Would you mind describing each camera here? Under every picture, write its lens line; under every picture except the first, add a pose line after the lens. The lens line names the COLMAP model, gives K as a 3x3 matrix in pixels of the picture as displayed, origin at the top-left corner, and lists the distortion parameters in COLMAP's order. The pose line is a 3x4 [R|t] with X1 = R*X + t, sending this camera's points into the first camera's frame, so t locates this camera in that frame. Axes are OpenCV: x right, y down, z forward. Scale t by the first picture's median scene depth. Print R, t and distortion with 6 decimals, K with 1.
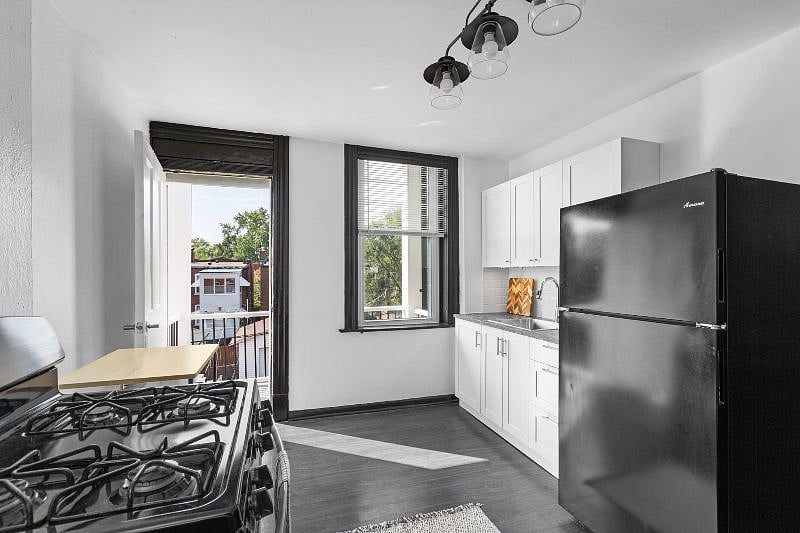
lens RADIAL K [[365.8, 0, 399.0], [0, 365.8, 270.9], [0, 0, 1]] dist [-0.001013, 0.000205]
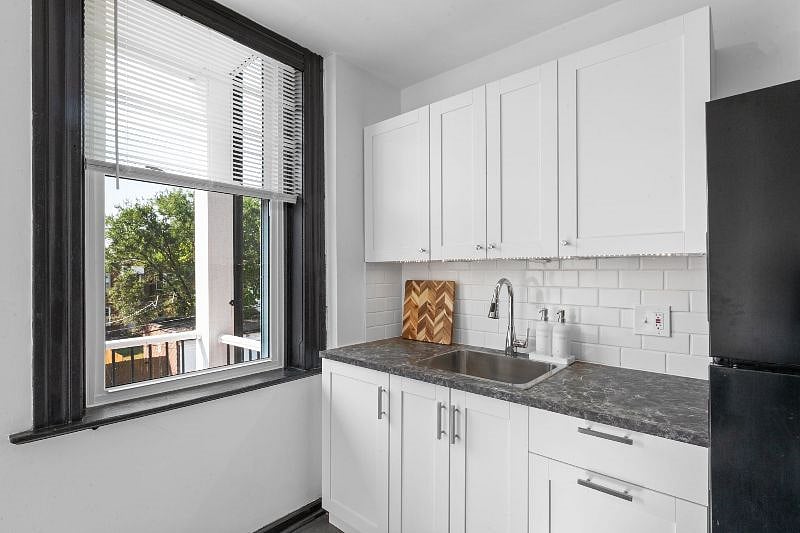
lens RADIAL K [[365.8, 0, 383.2], [0, 365.8, 272.1], [0, 0, 1]] dist [-0.001013, 0.000205]
pose [[0.867000, 0.001246, 0.498306, -0.029828], [-0.001249, 0.999999, -0.000327, 0.006426], [-0.498306, -0.000338, 0.867001, 0.504483]]
